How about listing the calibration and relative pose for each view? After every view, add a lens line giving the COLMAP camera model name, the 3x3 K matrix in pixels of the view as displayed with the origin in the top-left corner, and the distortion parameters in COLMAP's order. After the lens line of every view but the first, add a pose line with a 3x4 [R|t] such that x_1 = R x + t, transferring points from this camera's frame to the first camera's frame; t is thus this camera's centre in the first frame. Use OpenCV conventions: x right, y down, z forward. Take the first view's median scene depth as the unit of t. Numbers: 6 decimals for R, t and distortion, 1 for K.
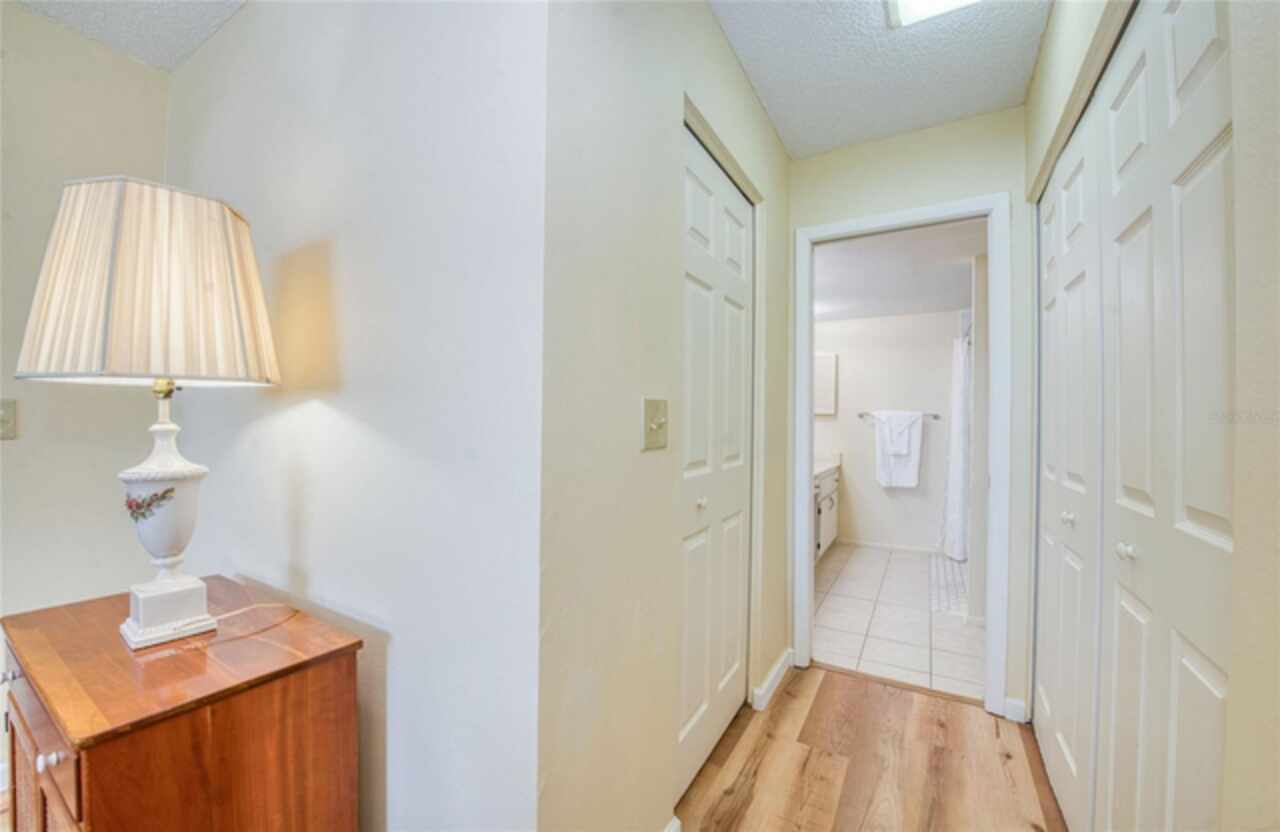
lens RADIAL K [[504.2, 0, 636.0], [0, 504.2, 420.0], [0, 0, 1]] dist [-0.016003, -0.002006]
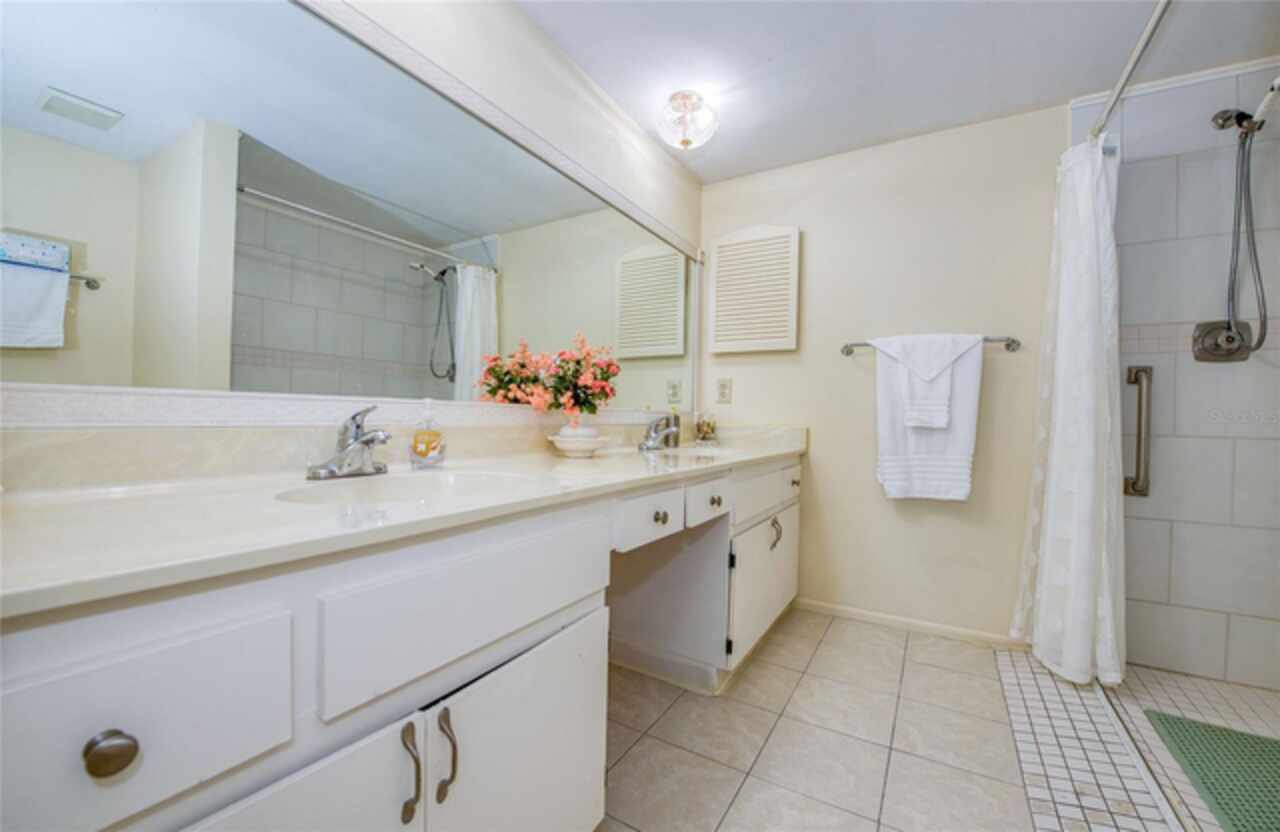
lens RADIAL K [[504.2, 0, 639.7], [0, 504.2, 418.8], [0, 0, 1]] dist [-0.016003, -0.002006]
pose [[0.999897, 0.008394, -0.011678, 0.267898], [-0.008349, 0.999957, 0.003937, 0.061319], [0.011710, -0.003839, 0.999924, 0.542975]]
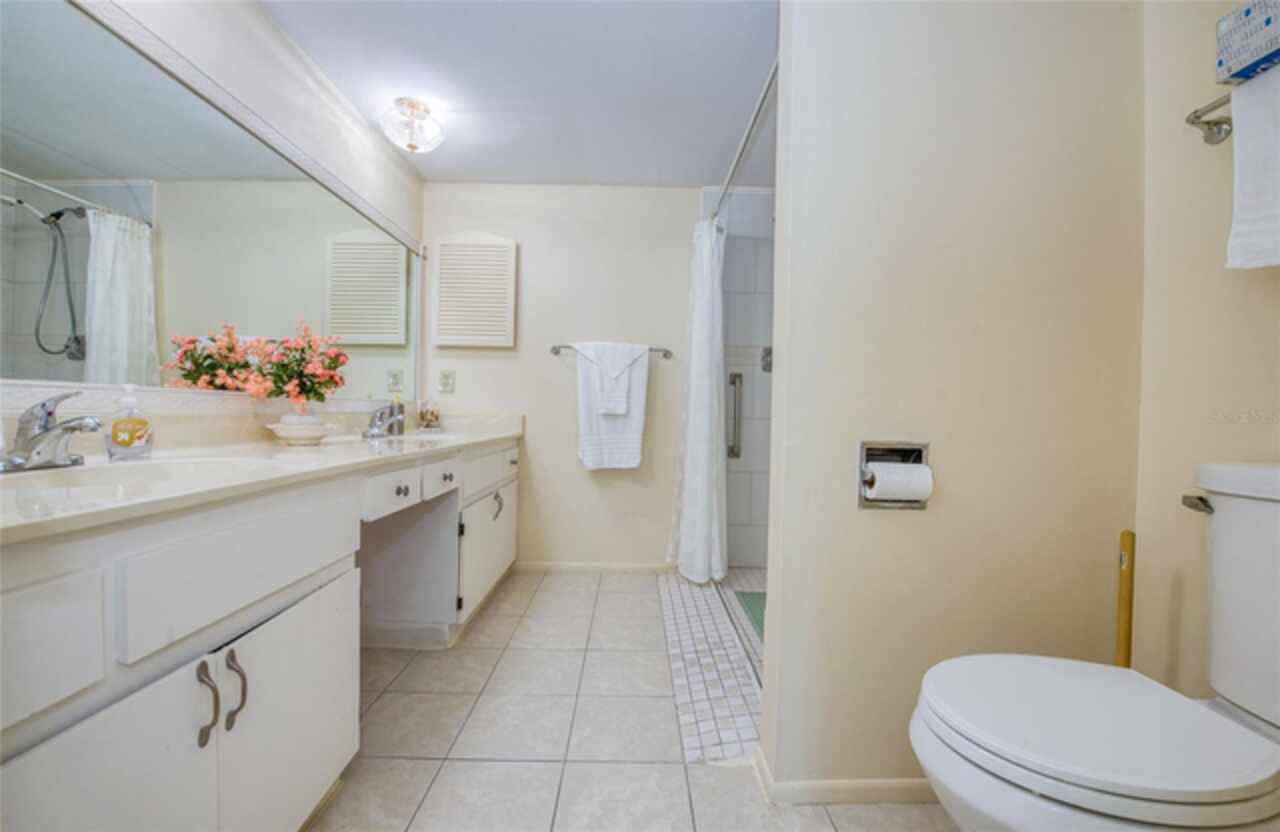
lens RADIAL K [[504.2, 0, 640.6], [0, 504.2, 420.0], [0, 0, 1]] dist [-0.016003, -0.002006]
pose [[0.857005, -0.003334, 0.515297, 0.243374], [-0.009354, 0.999714, 0.022024, 0.062441], [-0.515223, -0.023695, 0.856729, 0.471176]]
